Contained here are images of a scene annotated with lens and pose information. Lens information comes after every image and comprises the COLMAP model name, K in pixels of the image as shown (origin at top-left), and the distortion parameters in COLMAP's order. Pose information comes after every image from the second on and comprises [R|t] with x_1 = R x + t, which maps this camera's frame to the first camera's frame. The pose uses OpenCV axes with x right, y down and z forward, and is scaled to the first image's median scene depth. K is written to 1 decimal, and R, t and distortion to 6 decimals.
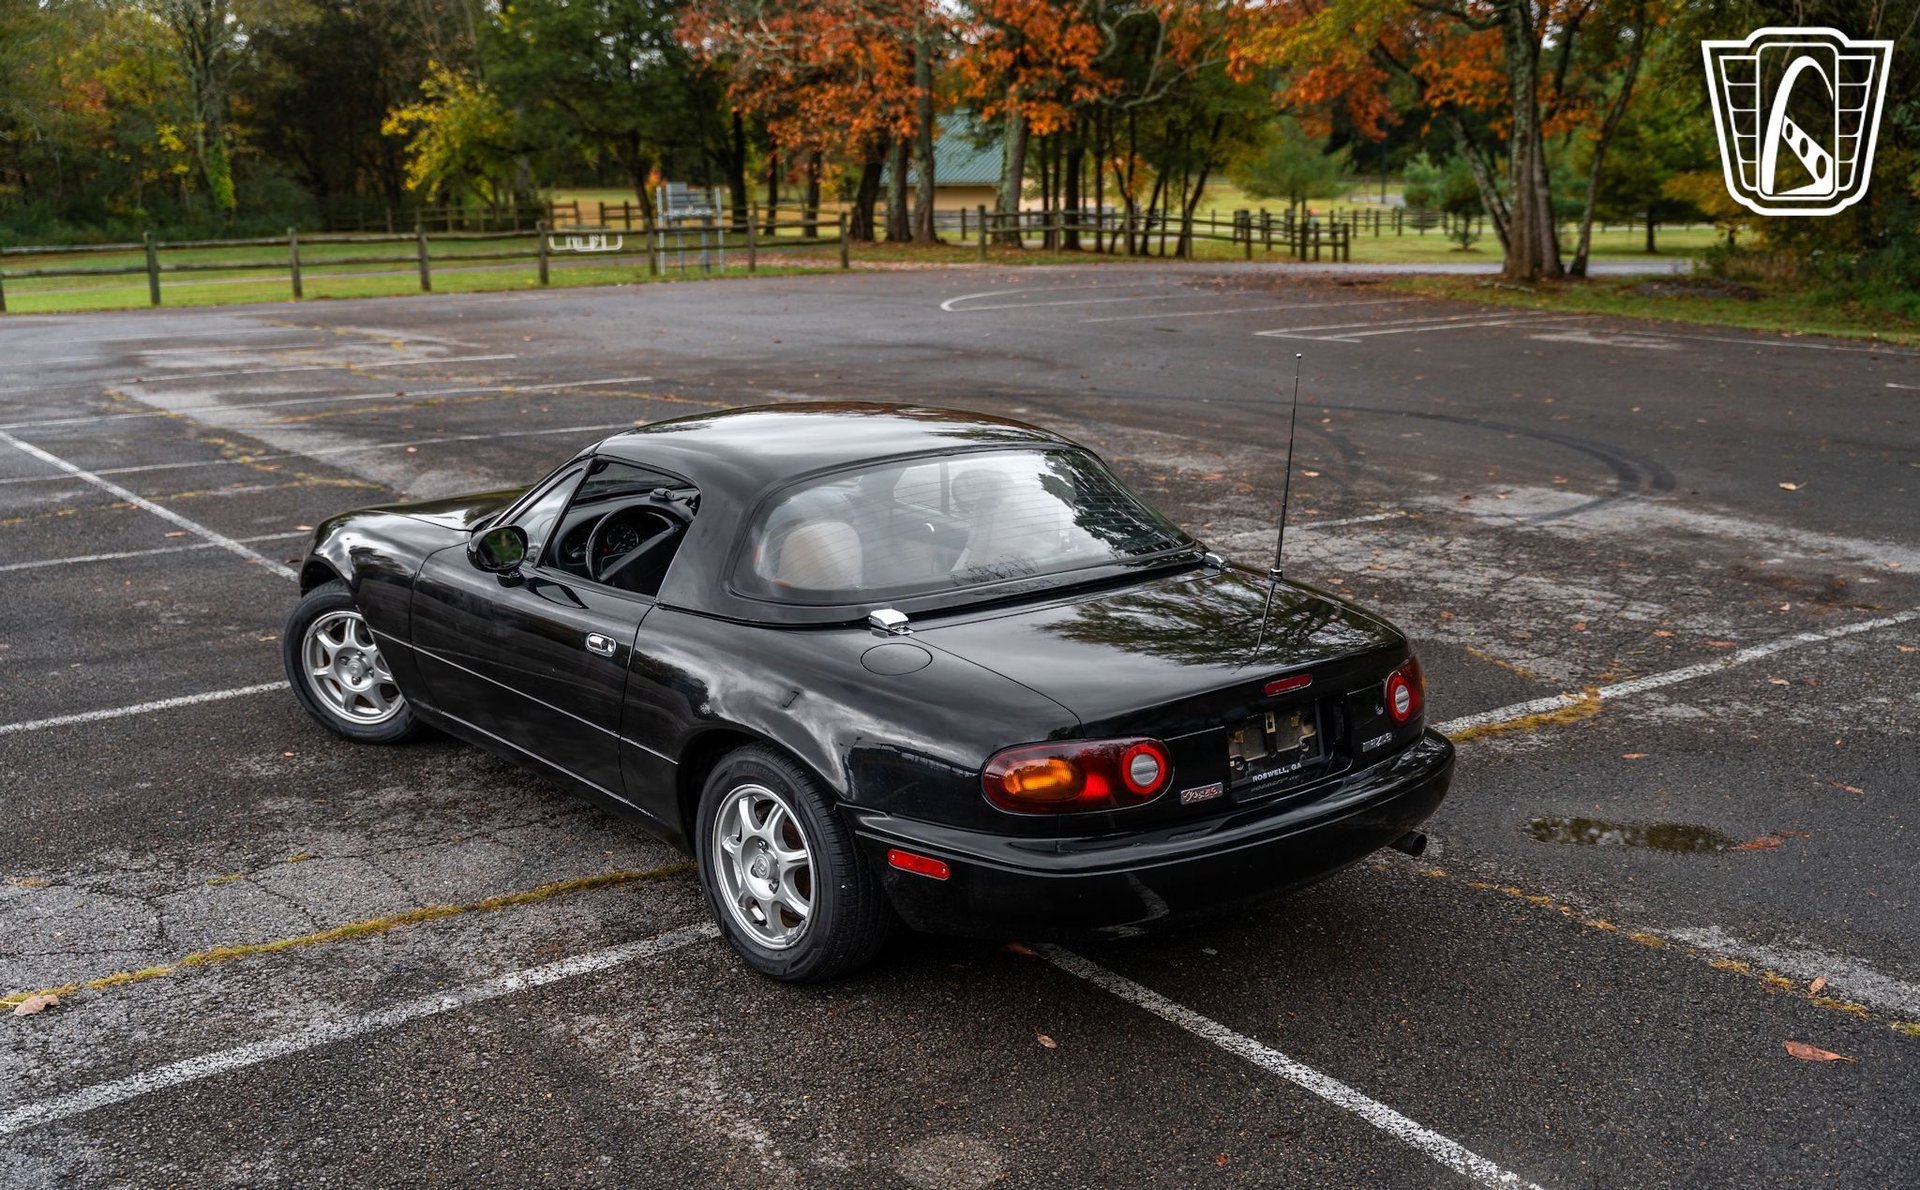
lens RADIAL K [[1814.7, 0, 963.6], [0, 1814.7, 691.6], [0, 0, 1]] dist [-0.000595, 0.001921]
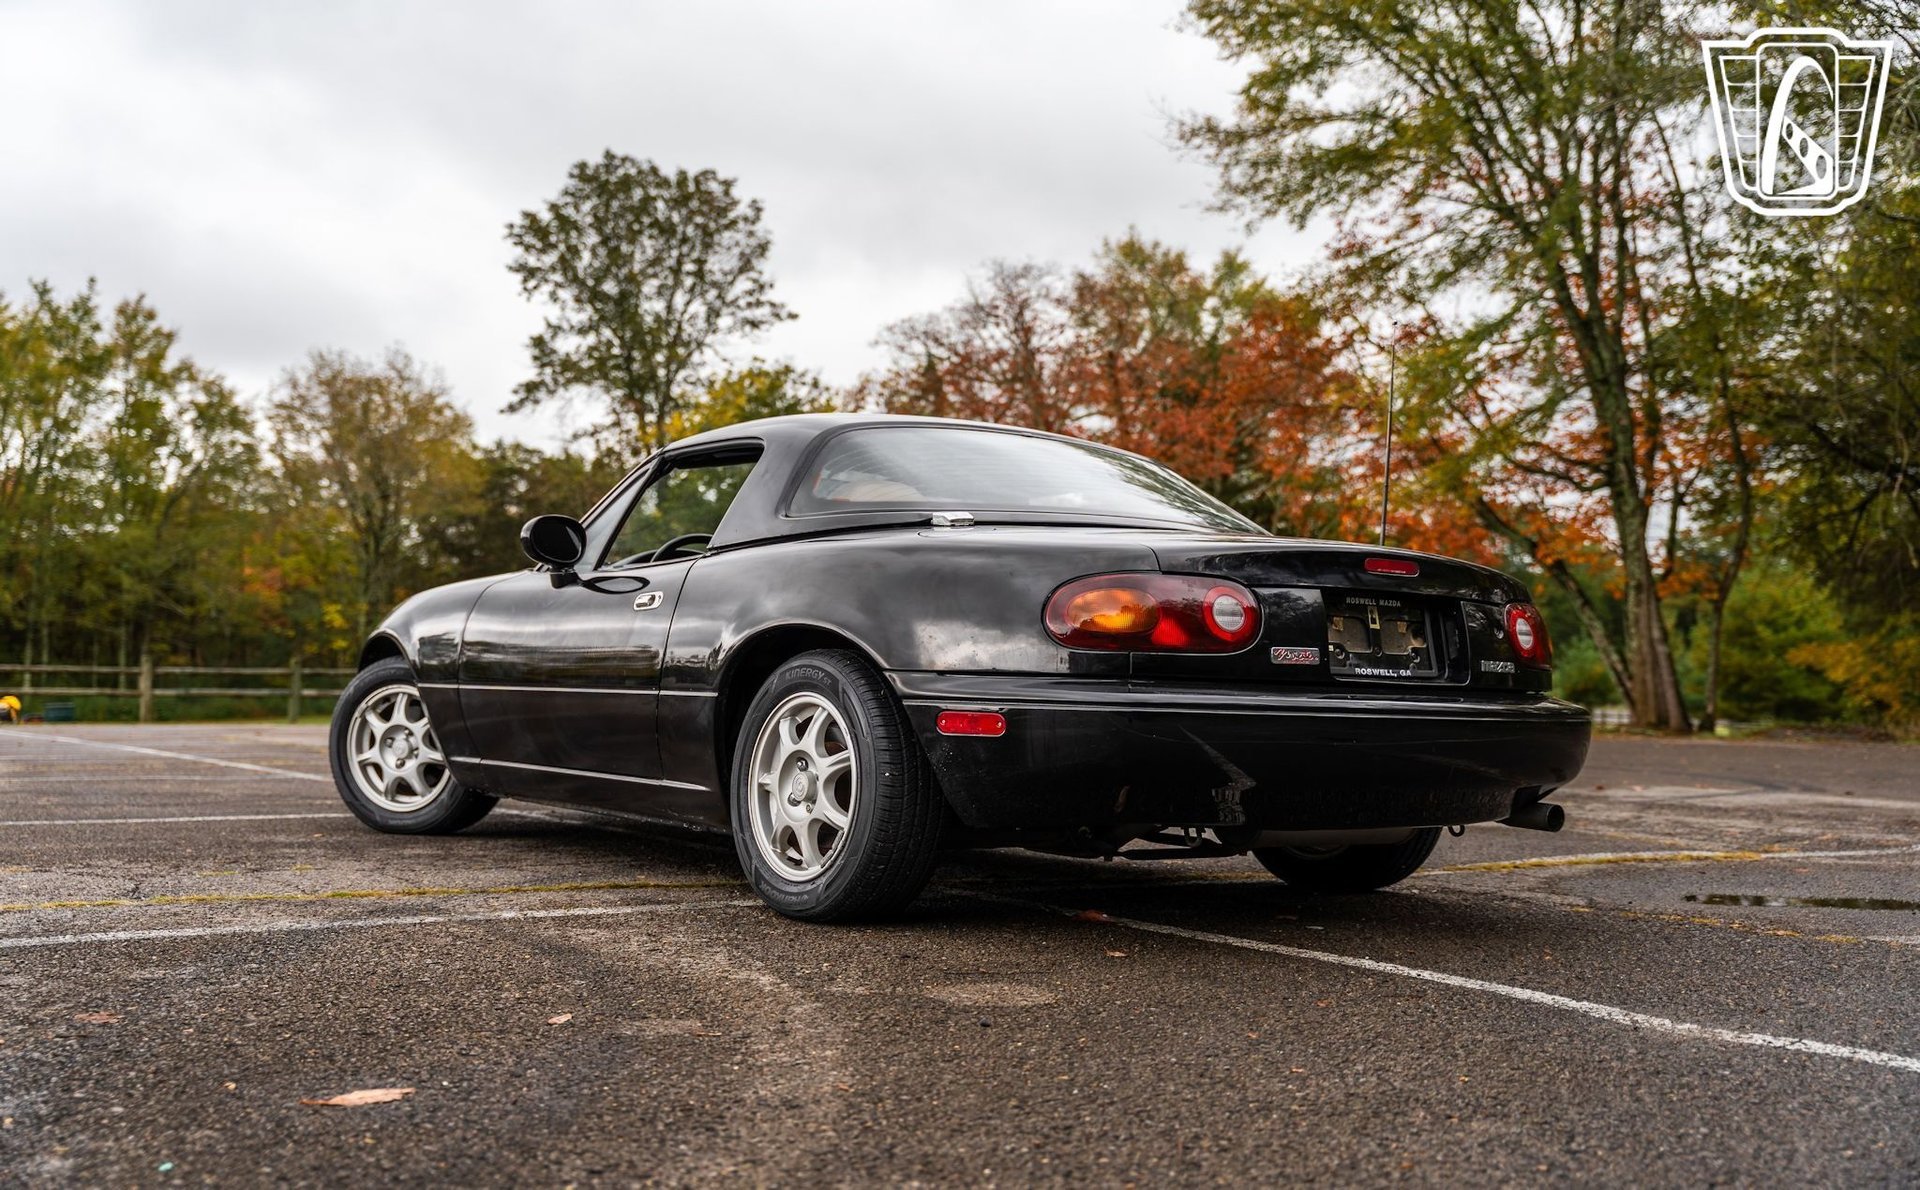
lens RADIAL K [[1835.5, 0, 969.7], [0, 1835.5, 606.3], [0, 0, 1]] dist [0.001670, -0.000536]
pose [[0.997827, 0.014792, -0.064210, 0.020278], [-0.034072, 0.949914, -0.310647, 0.209789], [0.056399, 0.312160, 0.948354, 0.092740]]
